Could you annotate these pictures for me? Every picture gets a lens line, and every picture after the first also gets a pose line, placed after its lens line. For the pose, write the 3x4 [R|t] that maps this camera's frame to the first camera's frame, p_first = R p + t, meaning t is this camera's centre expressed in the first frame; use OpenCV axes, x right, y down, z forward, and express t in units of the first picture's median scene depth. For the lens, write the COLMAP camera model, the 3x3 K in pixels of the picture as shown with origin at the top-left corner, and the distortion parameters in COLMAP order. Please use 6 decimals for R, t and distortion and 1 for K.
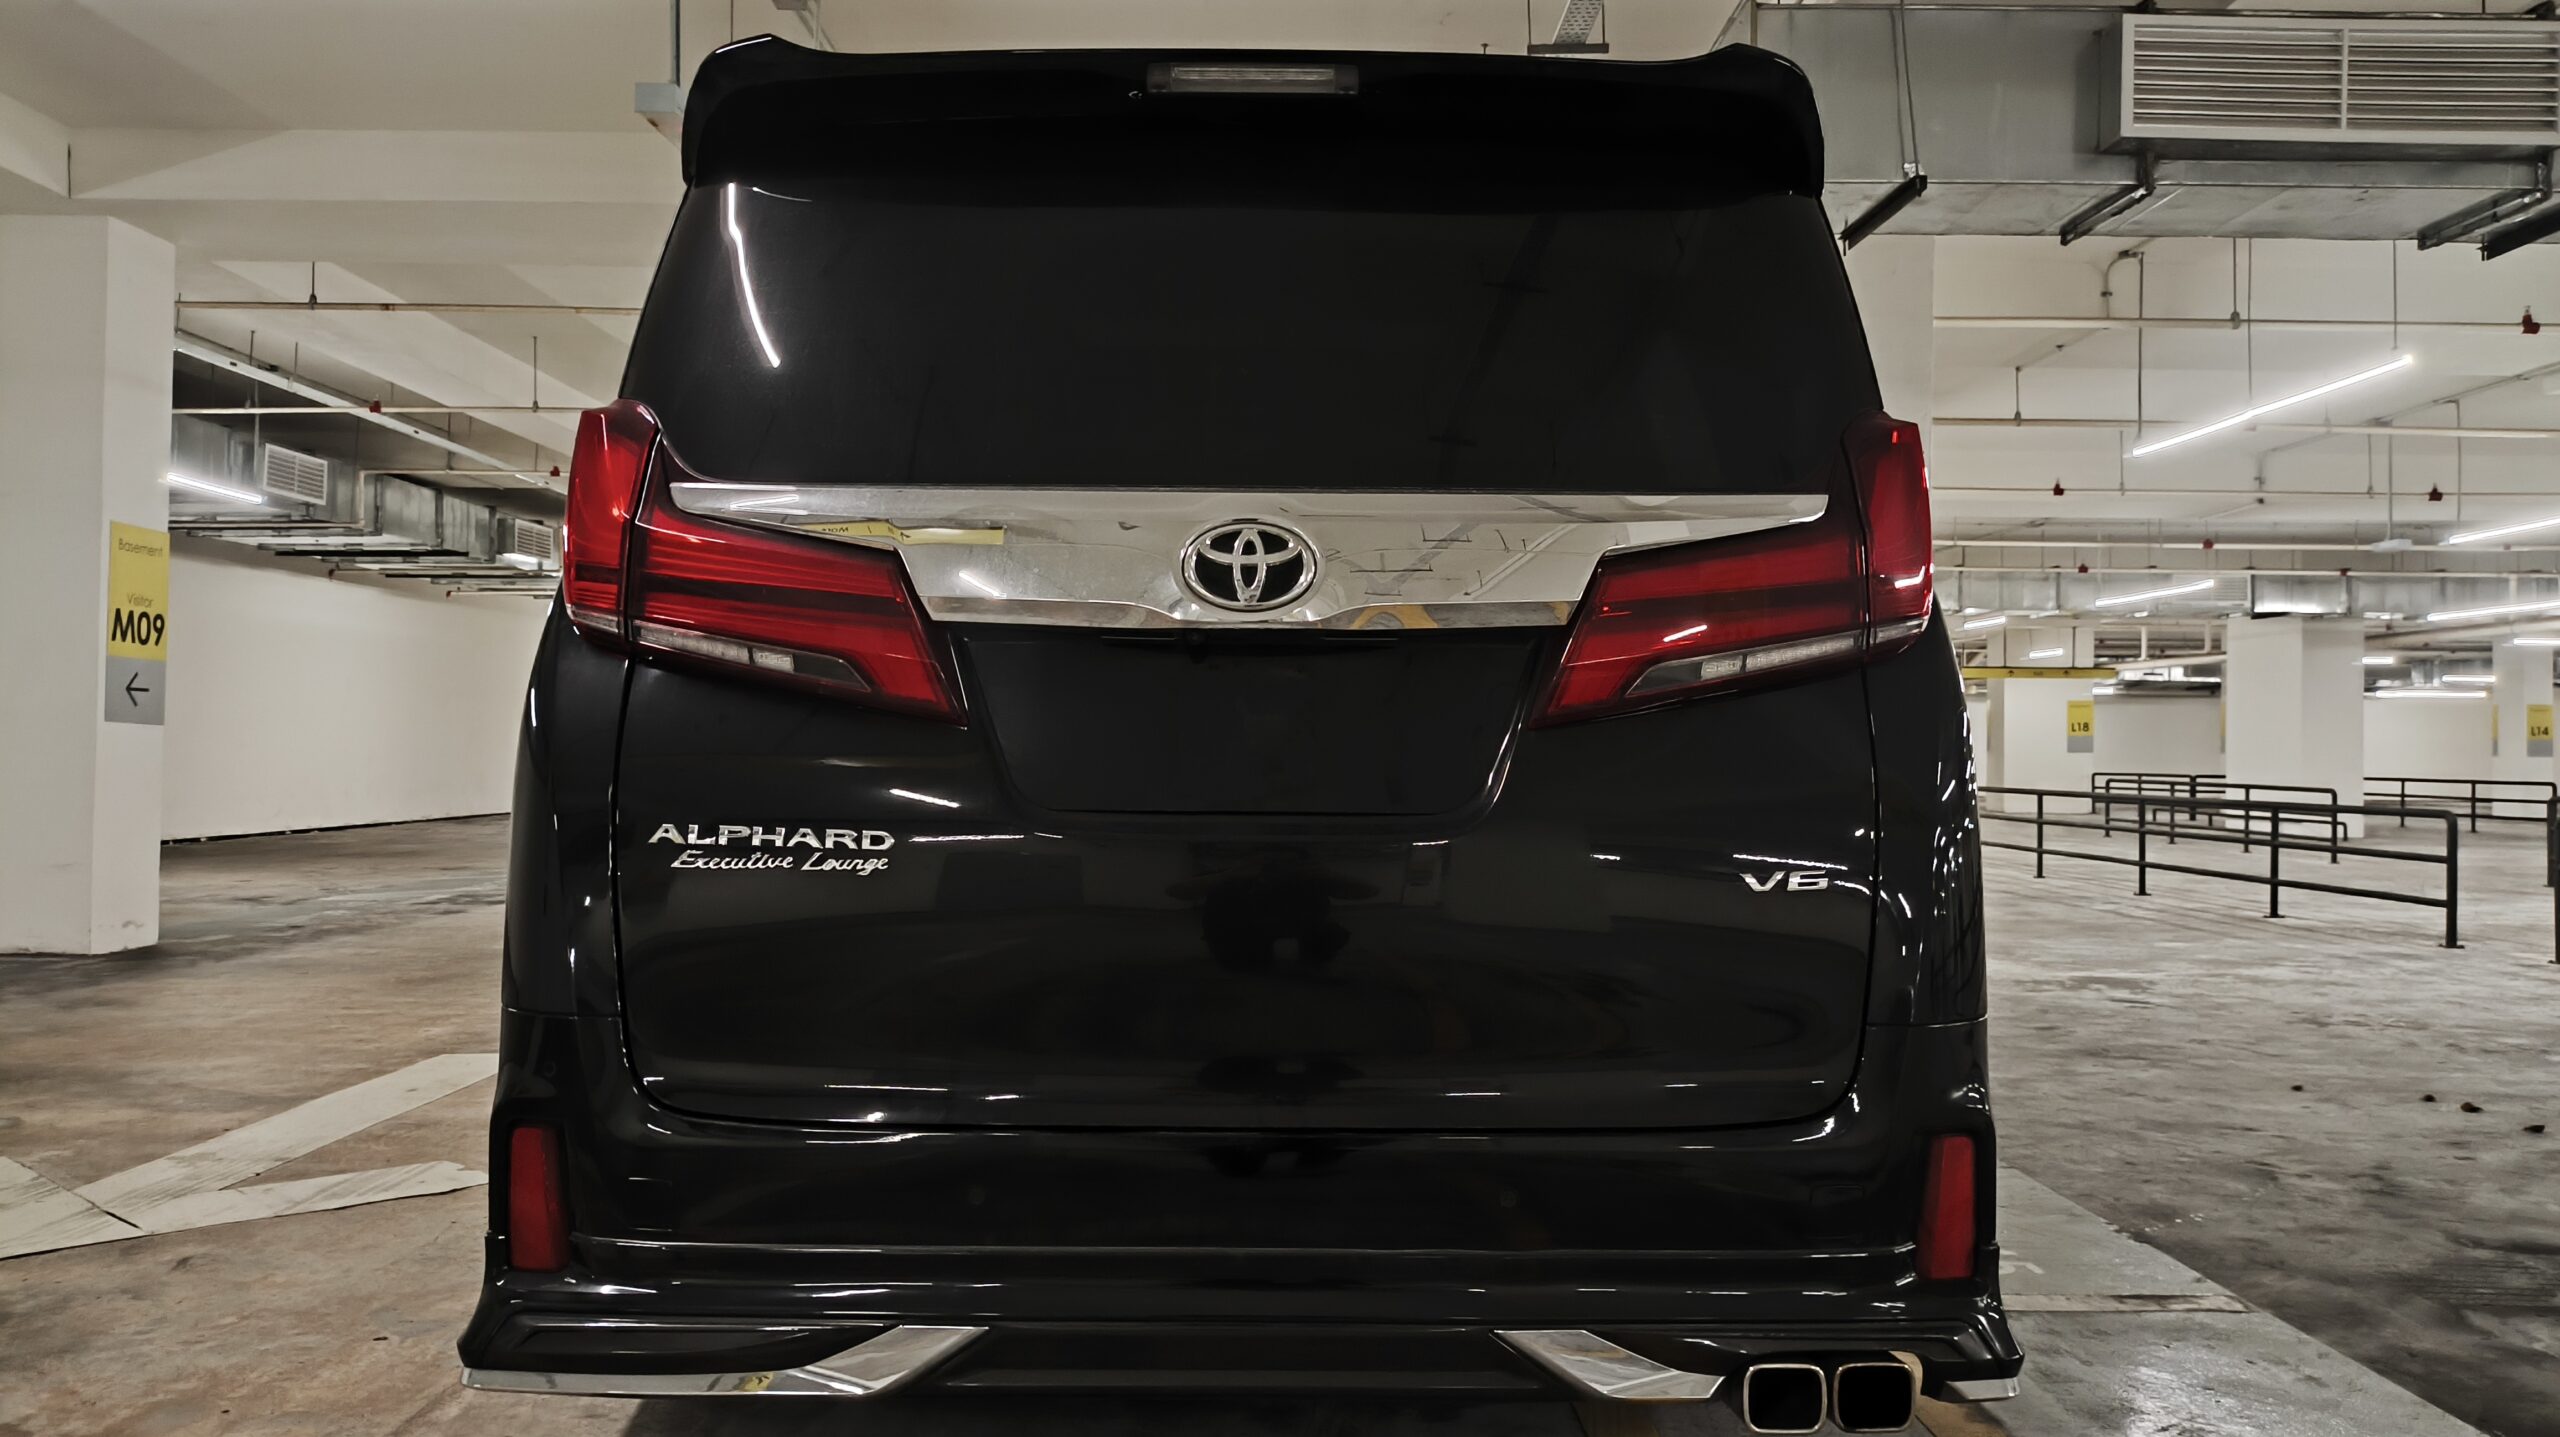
lens RADIAL K [[1907.4, 0, 1290.3], [0, 1907.4, 695.5], [0, 0, 1]] dist [0.041705, -0.070732]
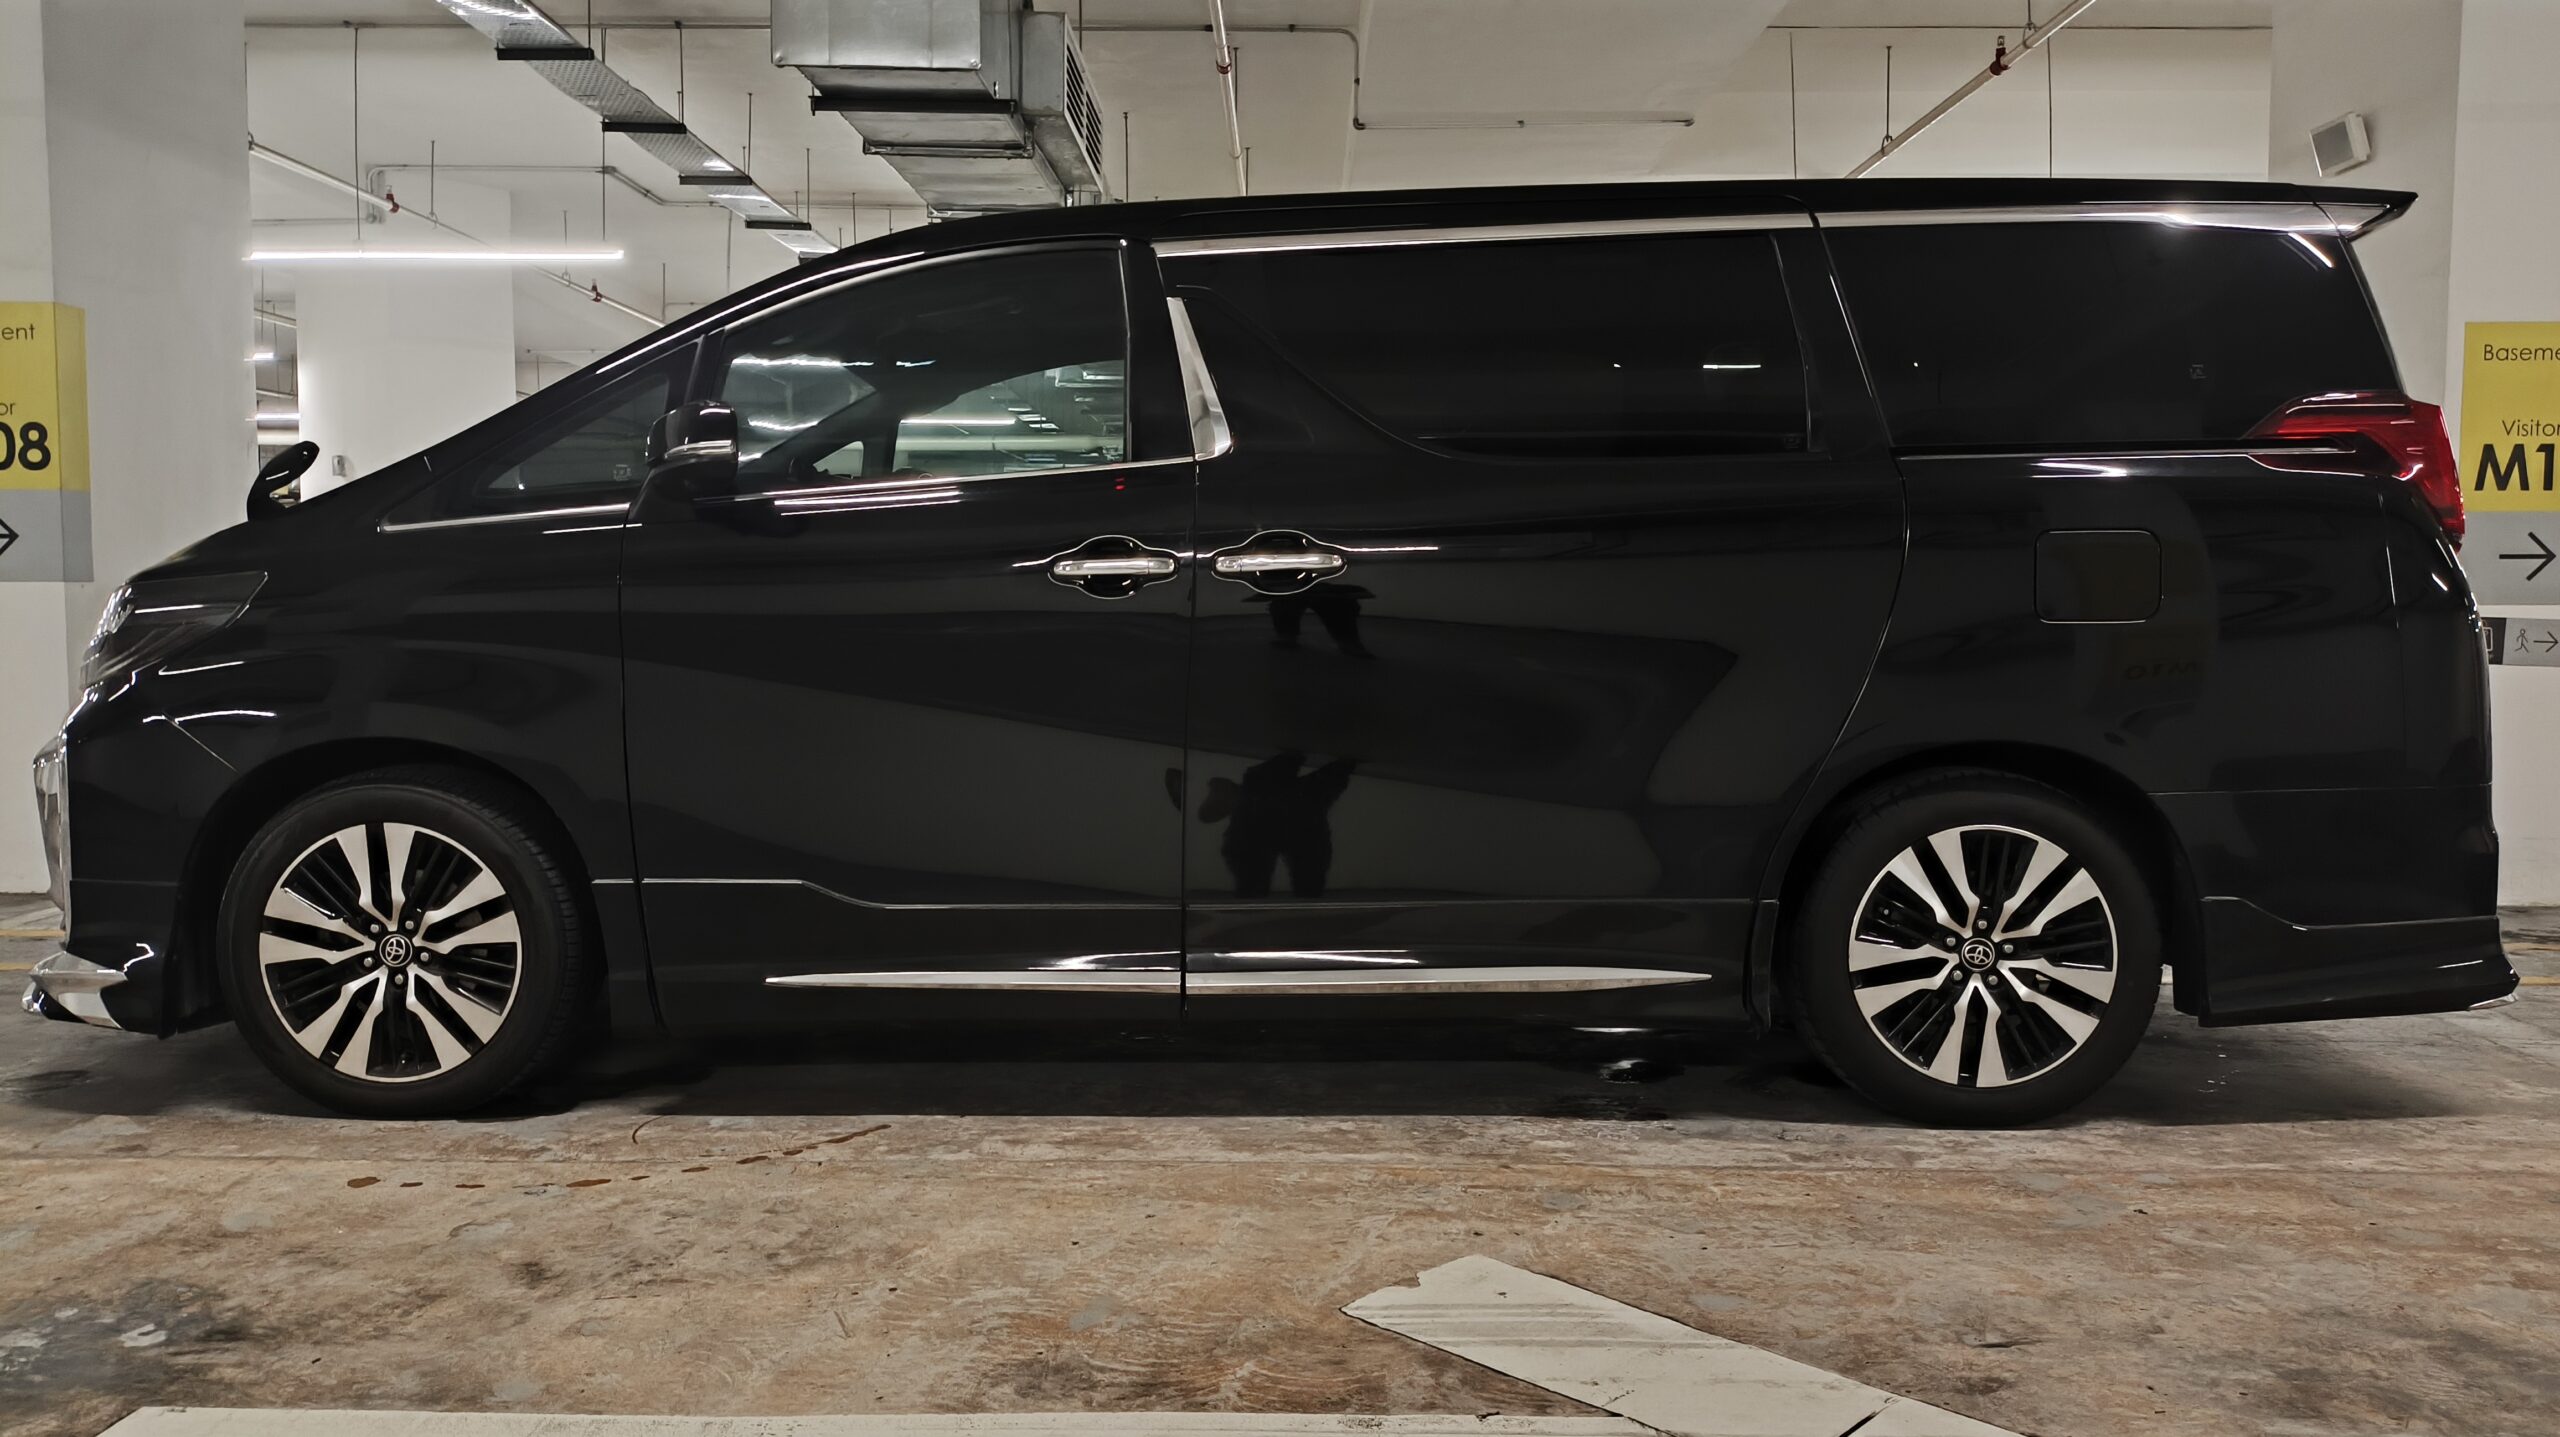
lens RADIAL K [[1907.4, 0, 1296.8], [0, 1907.4, 703.1], [0, 0, 1]] dist [0.041705, -0.070732]
pose [[0.000283, -0.066093, 0.997813, -2.063571], [-0.035482, 0.997185, 0.066061, 0.019394], [-0.999370, -0.035423, -0.002063, 2.041461]]
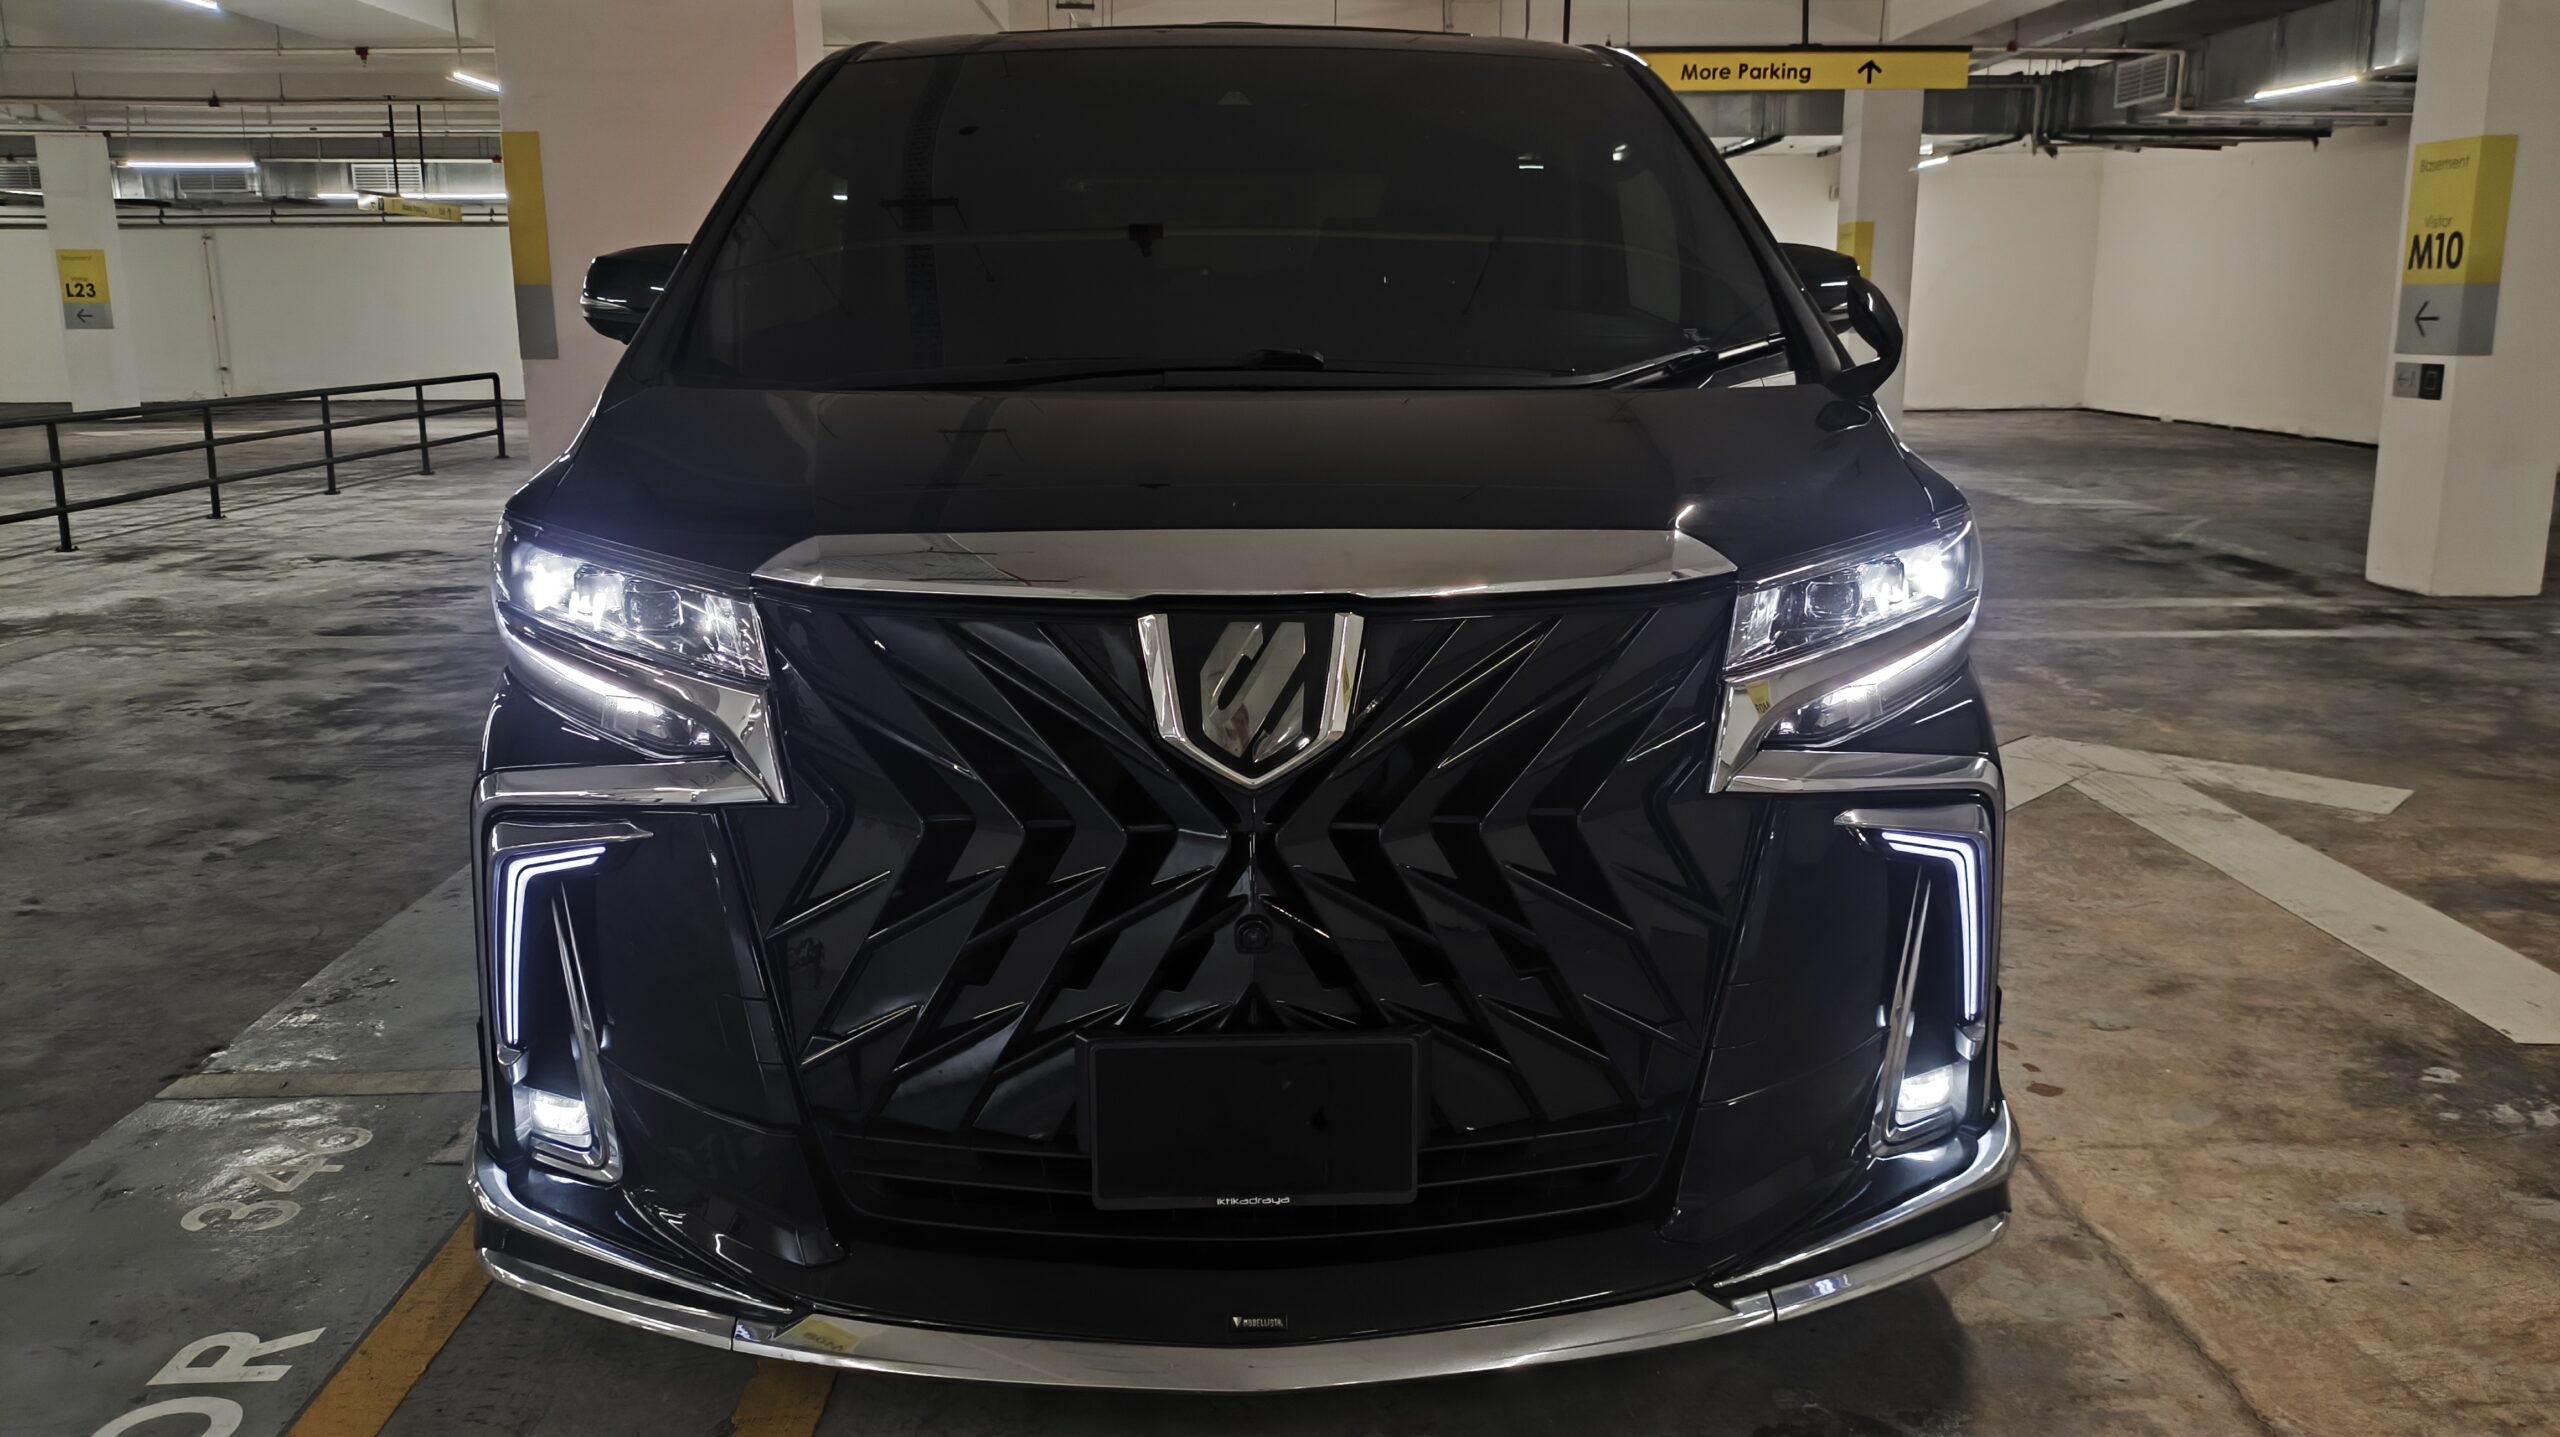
lens RADIAL K [[1907.4, 0, 1290.9], [0, 1907.4, 734.4], [0, 0, 1]] dist [0.041705, -0.070732]
pose [[-0.999269, 0.007366, -0.037513, -0.032972], [0.000294, 0.982712, 0.185143, -0.006650], [0.038228, 0.184997, -0.981995, 4.033567]]
